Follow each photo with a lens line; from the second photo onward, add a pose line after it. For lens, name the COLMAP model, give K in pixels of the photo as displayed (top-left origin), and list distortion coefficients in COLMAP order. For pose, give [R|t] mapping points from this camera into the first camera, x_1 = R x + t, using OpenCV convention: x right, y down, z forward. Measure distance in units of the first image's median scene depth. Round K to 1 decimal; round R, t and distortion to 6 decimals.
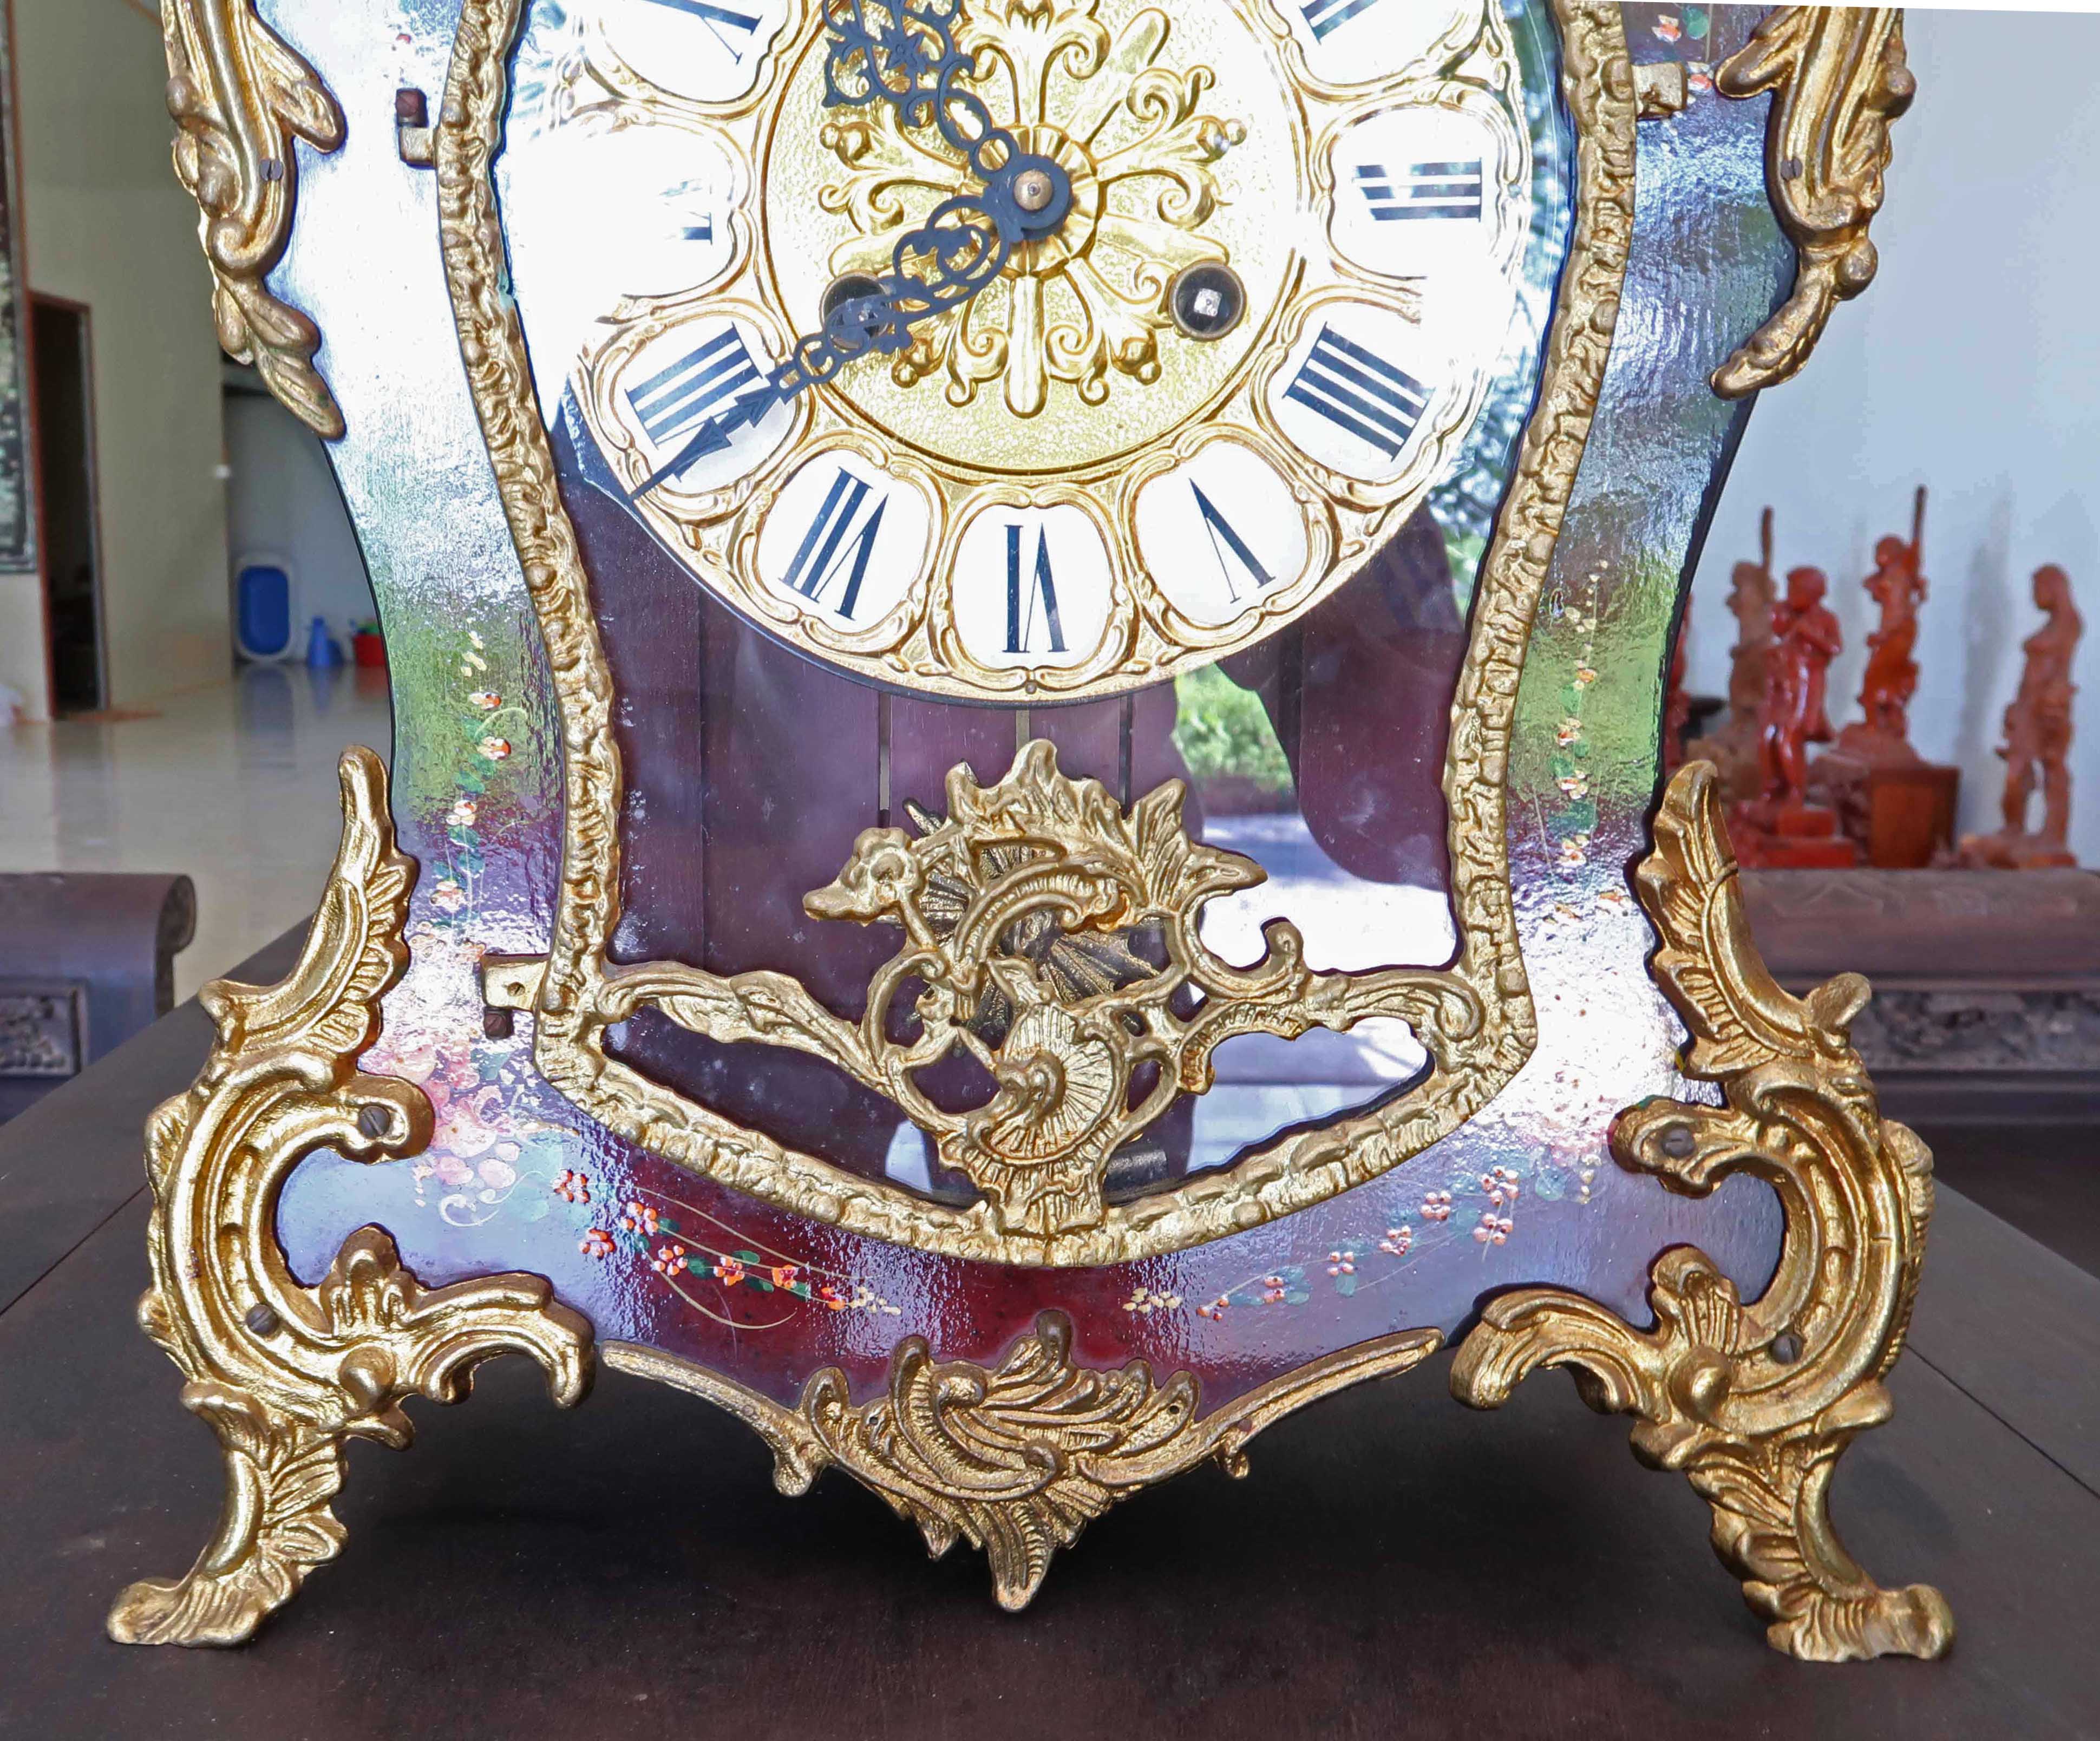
lens RADIAL K [[2371.3, 0, 814.9], [0, 2371.3, 971.5], [0, 0, 1]] dist [-0.002019, -0.010765]
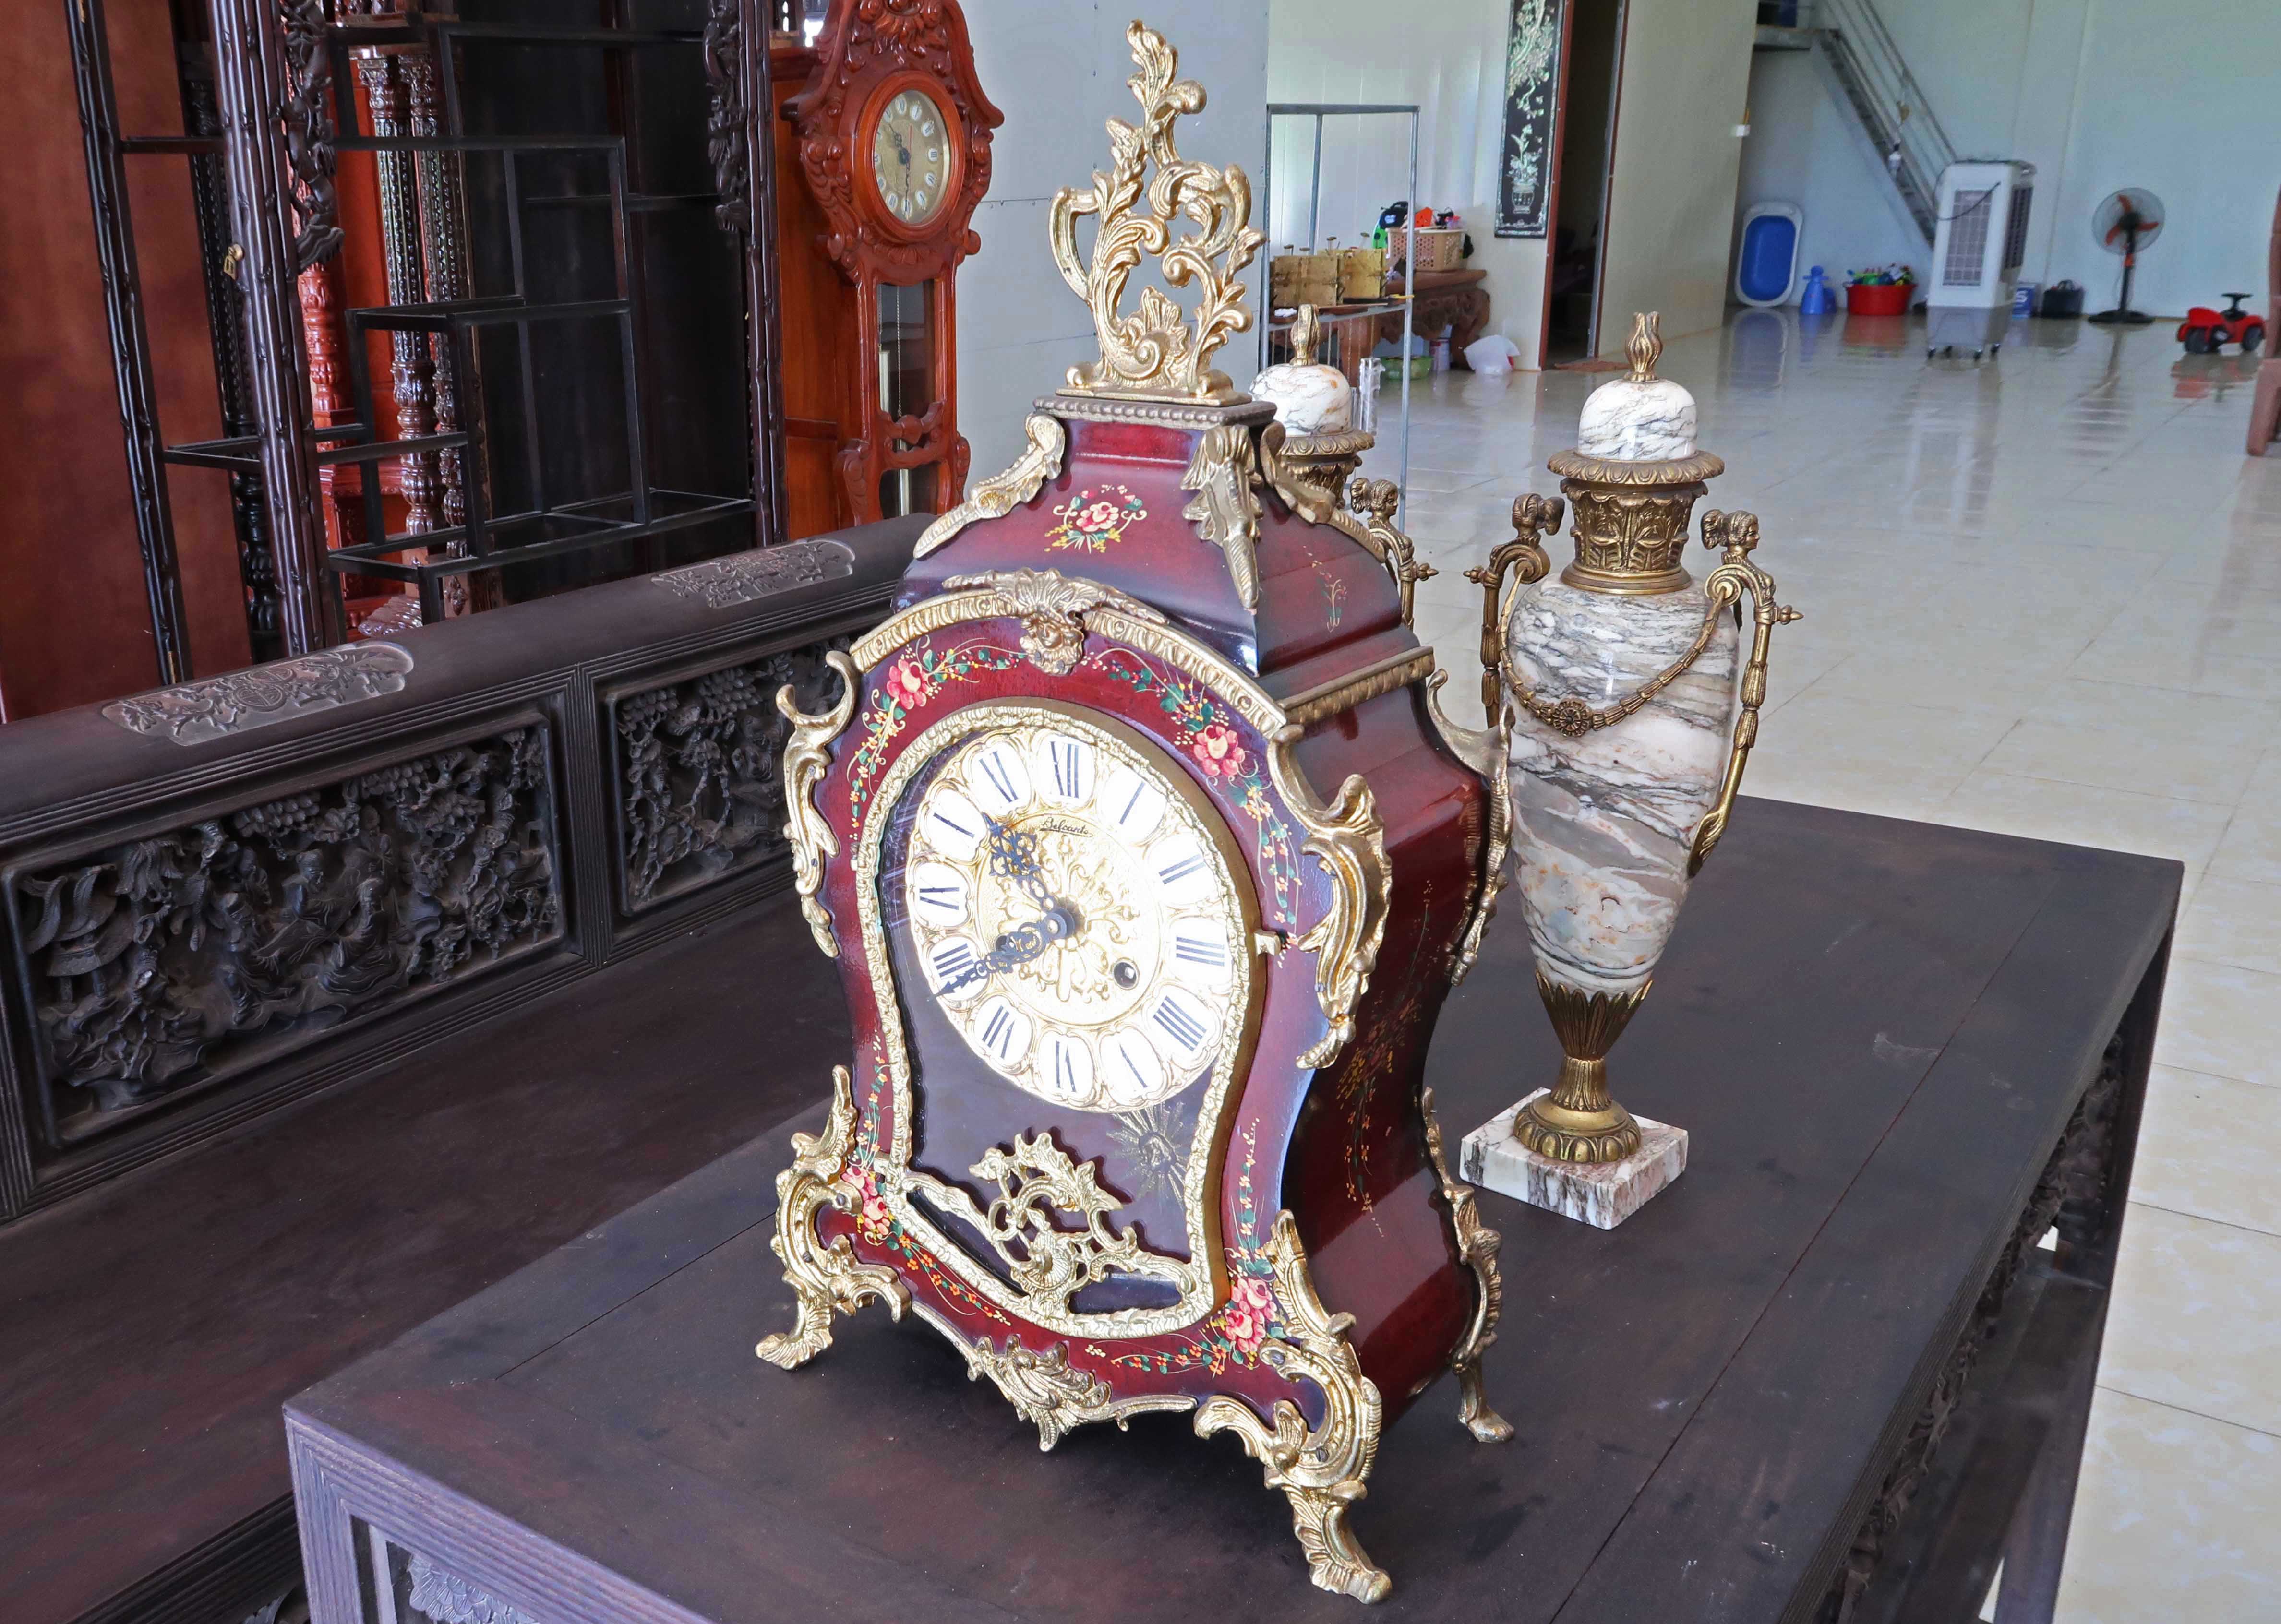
lens RADIAL K [[2098.7, 0, 964.7], [0, 2098.7, 867.1], [0, 0, 1]] dist [-0.001044, 0.002966]
pose [[0.827452, 0.173638, -0.534016, 1.139583], [-0.092211, 0.980097, 0.175803, -0.742193], [0.553913, -0.096226, 0.826995, -0.834466]]
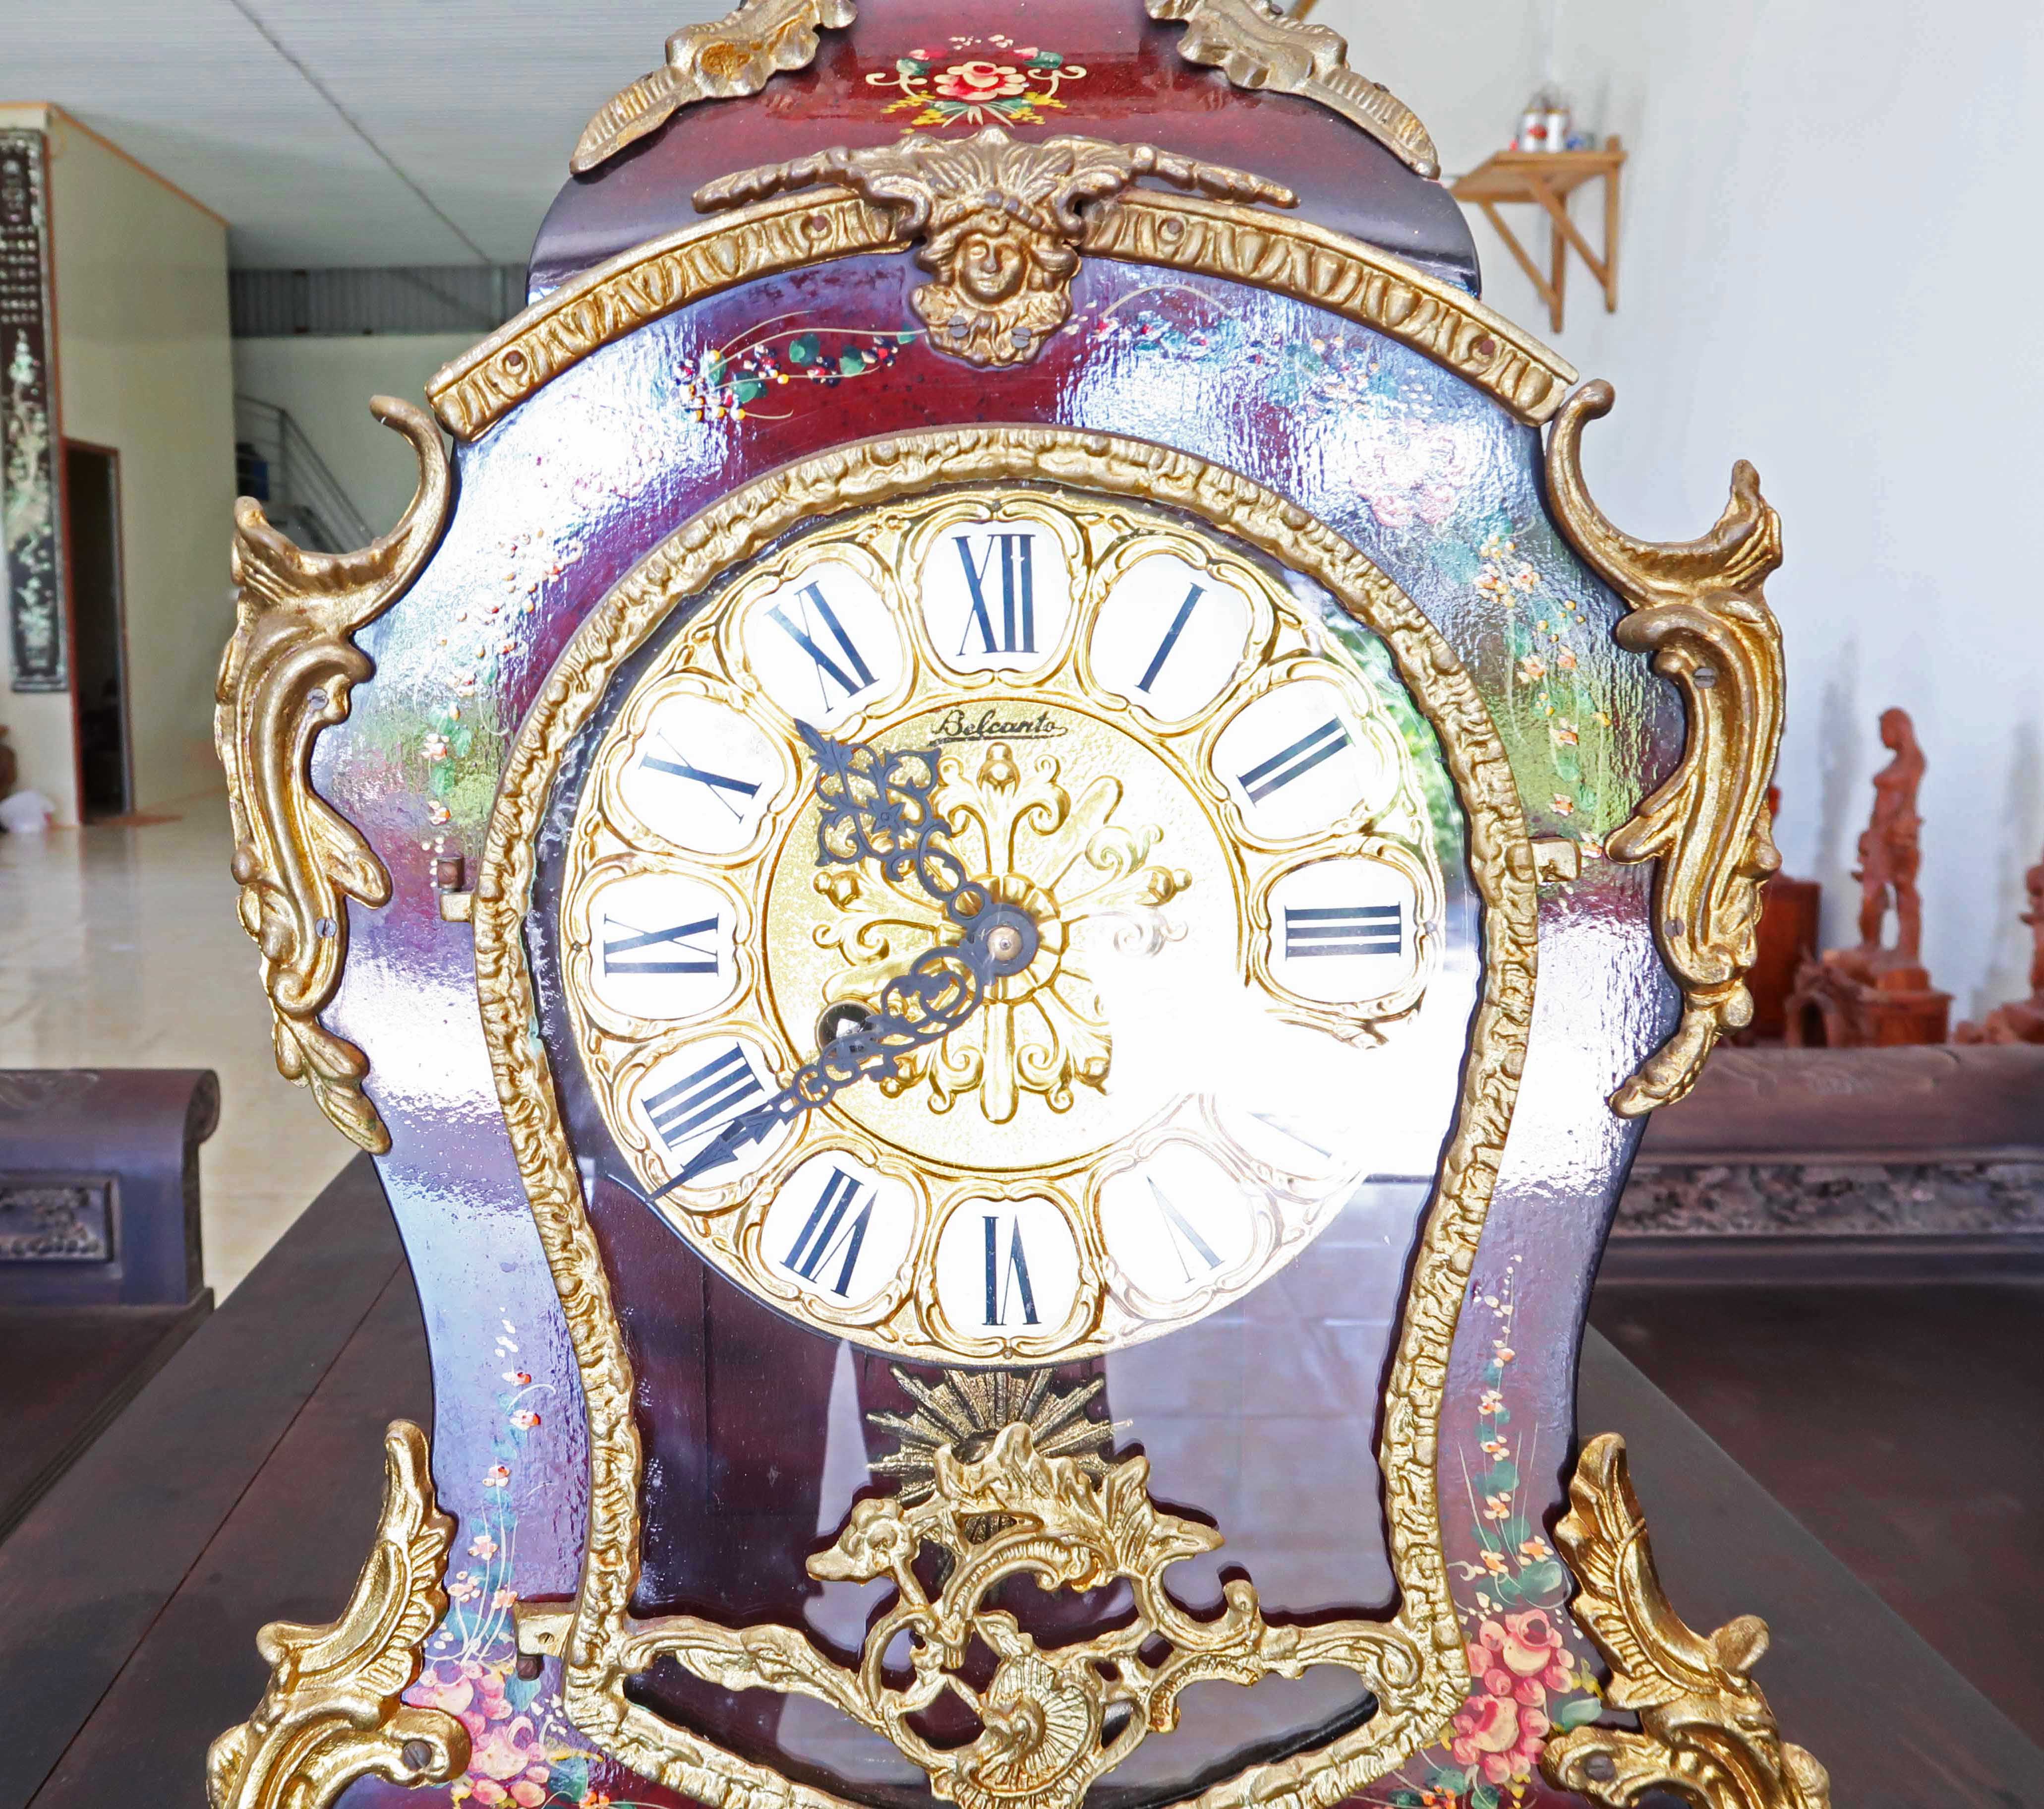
lens RADIAL K [[2172.8, 0, 804.9], [0, 2172.8, 905.1], [0, 0, 1]] dist [-0.006831, 0.000431]
pose [[0.999871, -0.010796, 0.011899, -0.014282], [0.011457, 0.998310, -0.056969, -0.279427], [-0.011263, 0.057098, 0.998305, -0.028960]]
